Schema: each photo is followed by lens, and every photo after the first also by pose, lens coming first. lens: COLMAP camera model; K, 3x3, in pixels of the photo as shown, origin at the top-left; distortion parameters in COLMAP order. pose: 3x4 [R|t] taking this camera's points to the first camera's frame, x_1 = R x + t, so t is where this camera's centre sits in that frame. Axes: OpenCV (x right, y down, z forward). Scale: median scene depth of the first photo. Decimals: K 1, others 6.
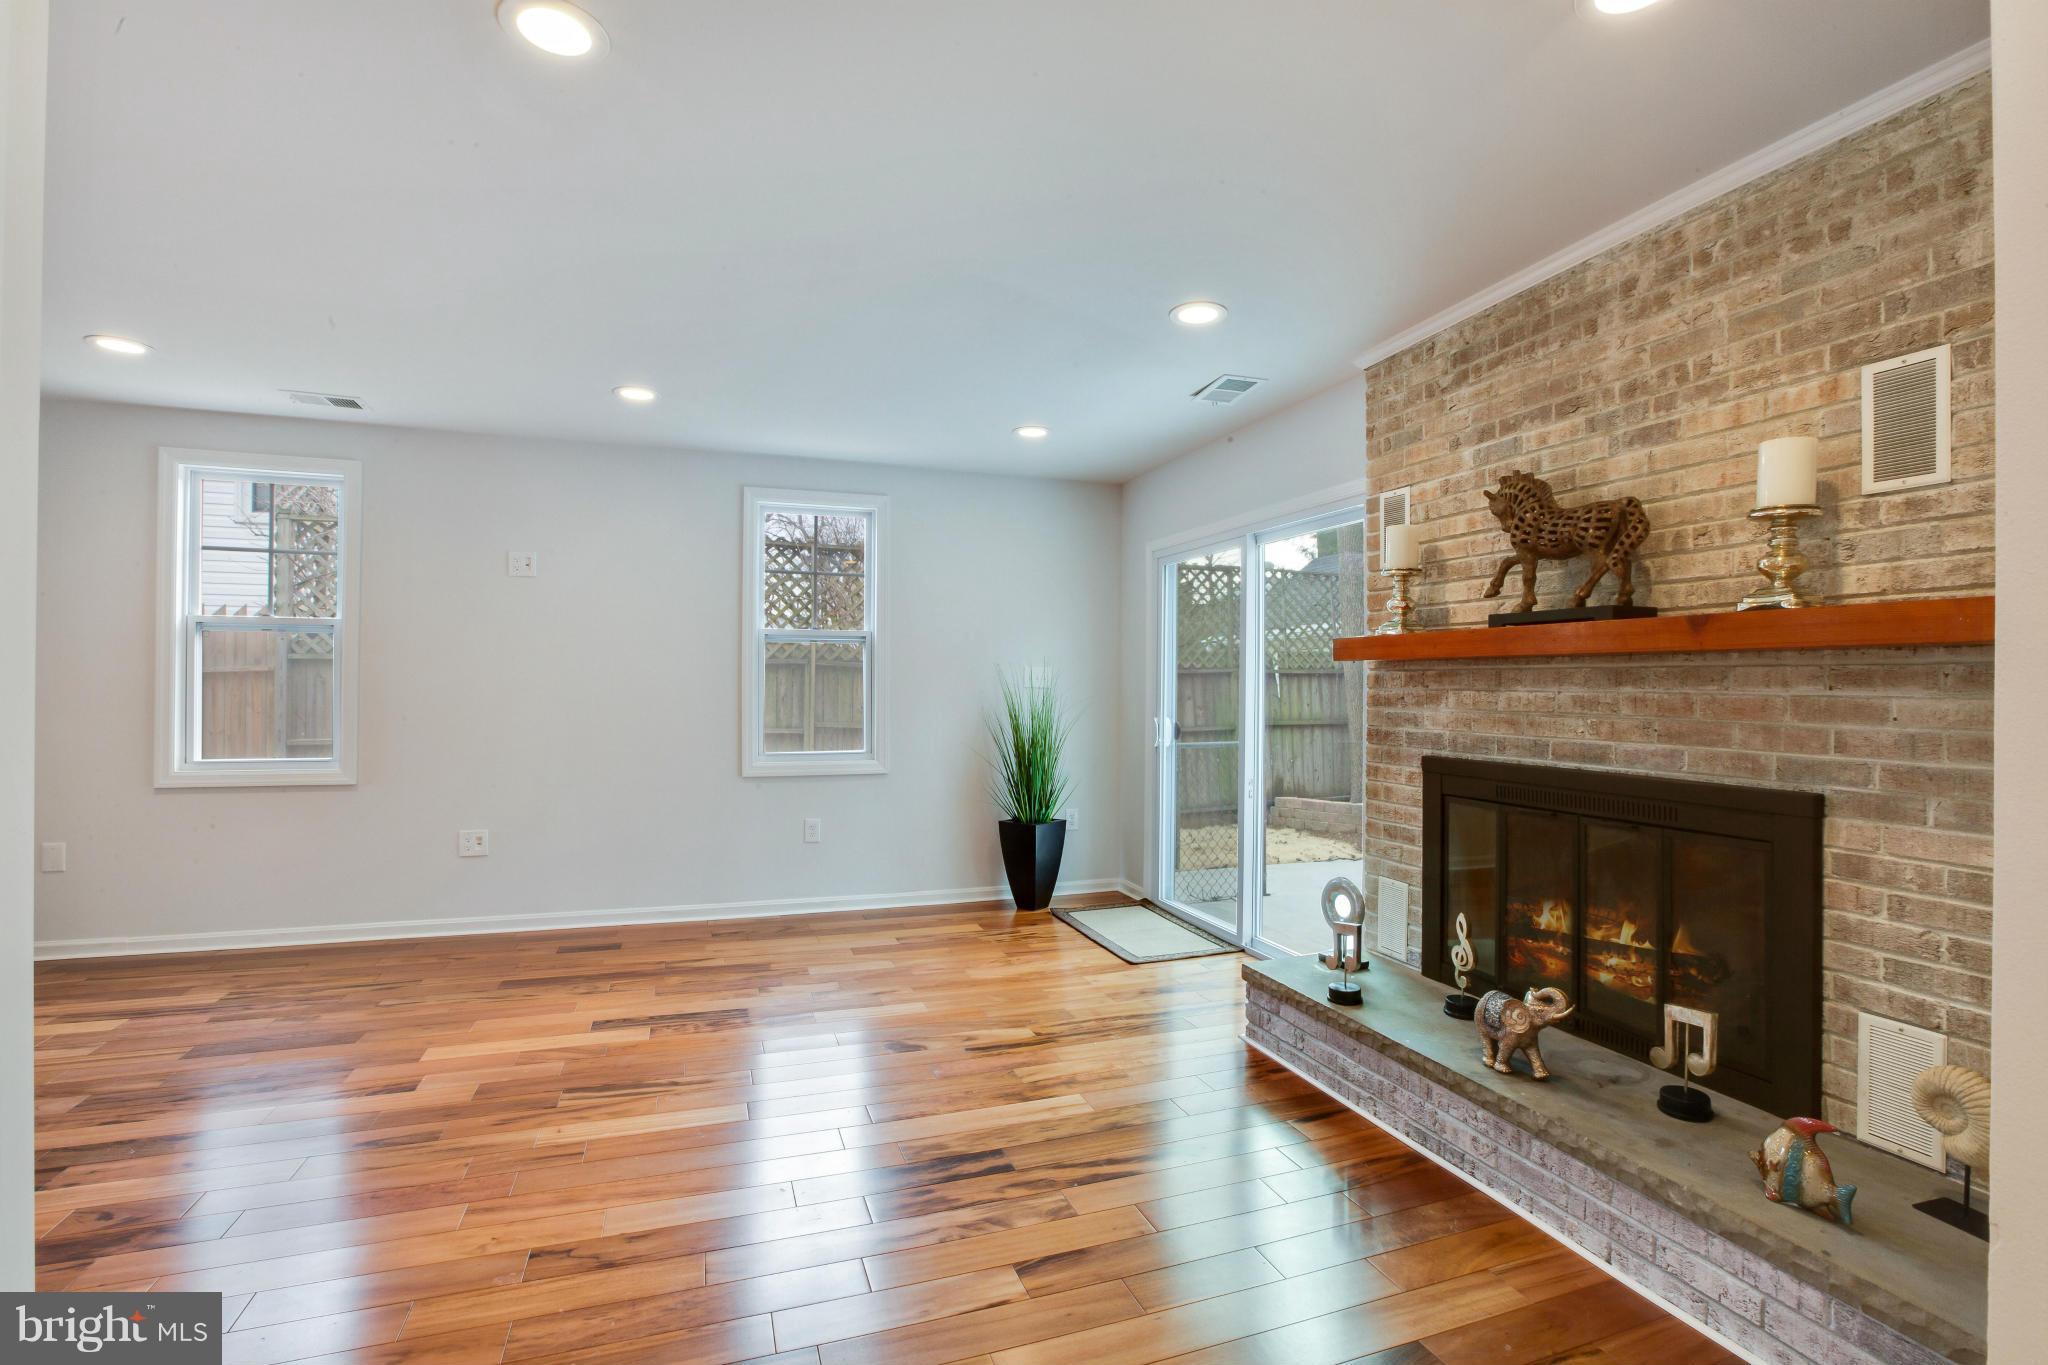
lens RADIAL K [[930.1, 0, 1021.1], [0, 930.1, 684.5], [0, 0, 1]] dist [-0.041652, 0.009682]
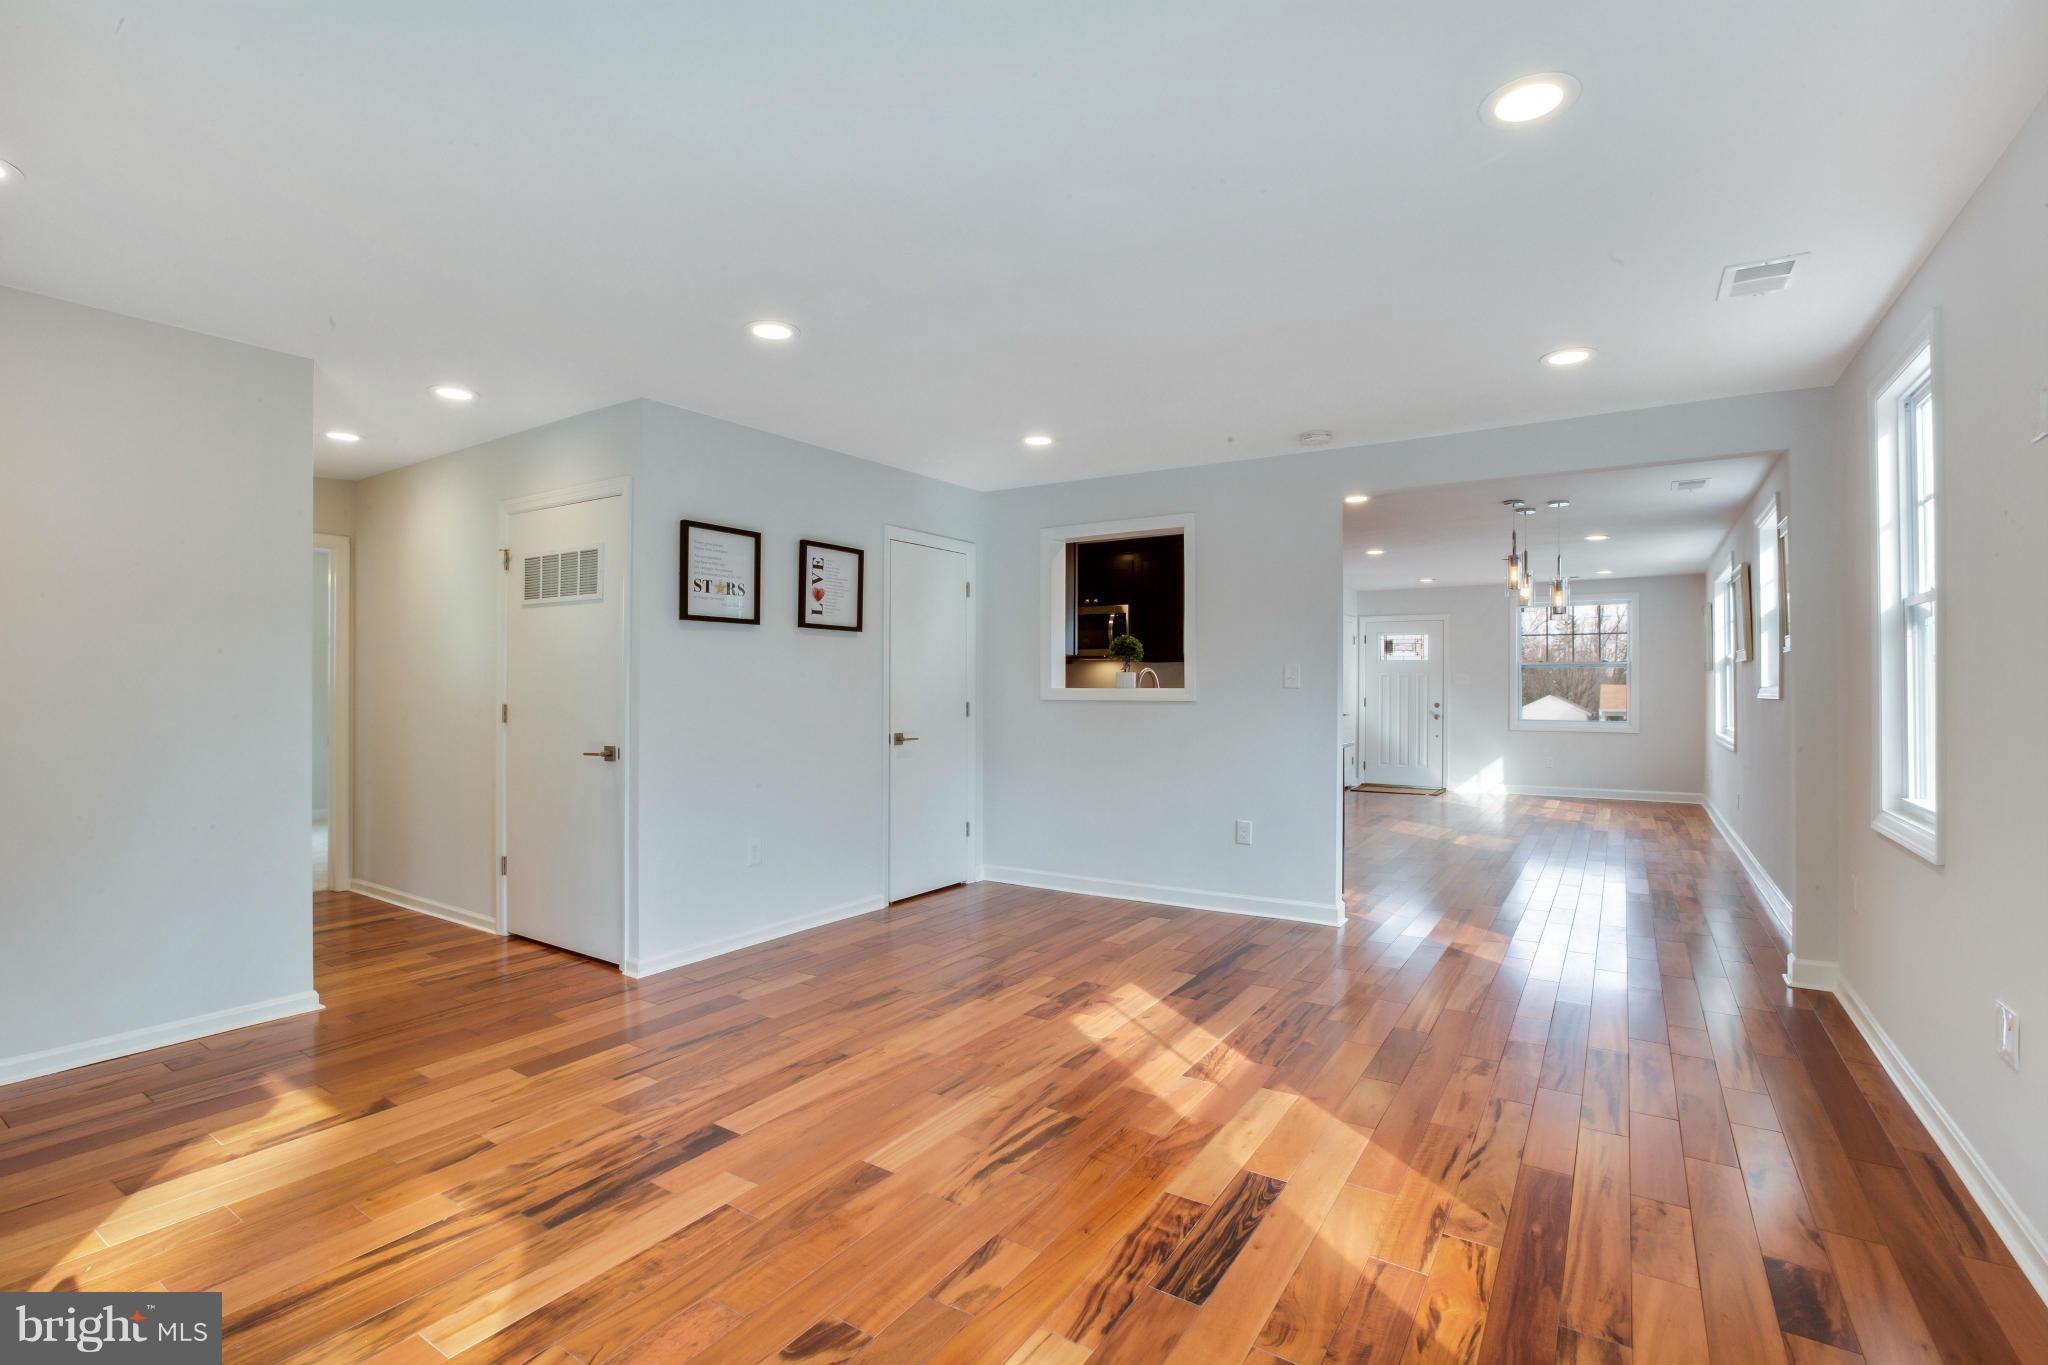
lens RADIAL K [[930.1, 0, 1013.4], [0, 930.1, 684.0], [0, 0, 1]] dist [-0.041652, 0.009682]
pose [[-0.798714, -0.012230, -0.601586, 0.117582], [-0.008545, 0.999923, -0.008984, 0.006090], [0.601650, -0.002035, -0.798757, 1.545139]]
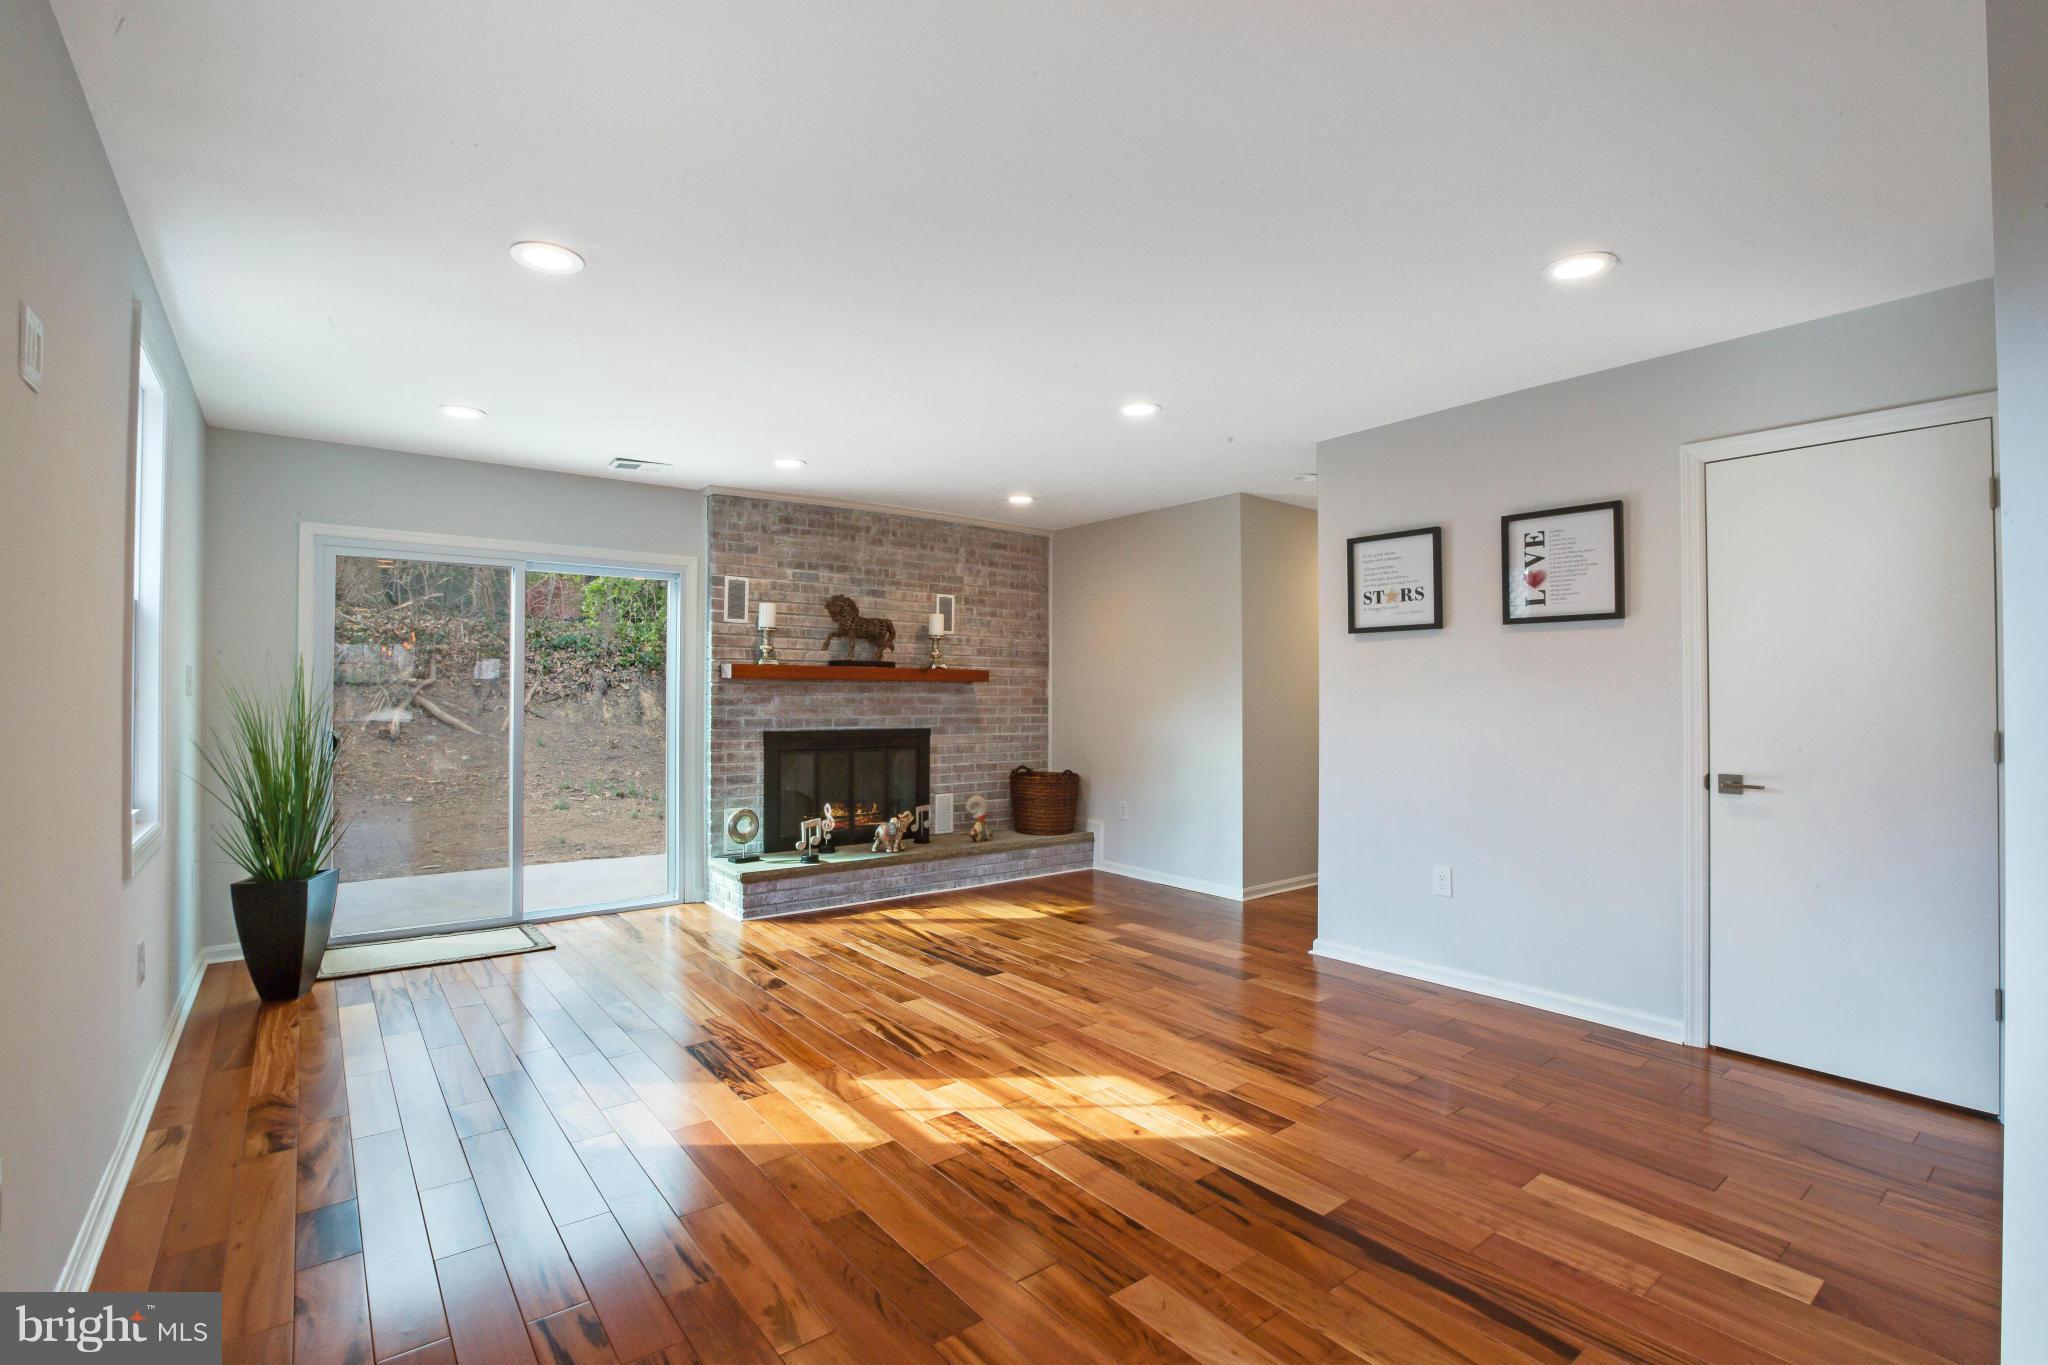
lens RADIAL K [[930.1, 0, 1029.7], [0, 930.1, 683.8], [0, 0, 1]] dist [-0.041652, 0.009682]
pose [[-0.328040, 0.004384, 0.944654, -1.458384], [-0.005918, 0.999960, -0.006695, -0.007062], [-0.944645, -0.007787, -0.328001, 1.119303]]
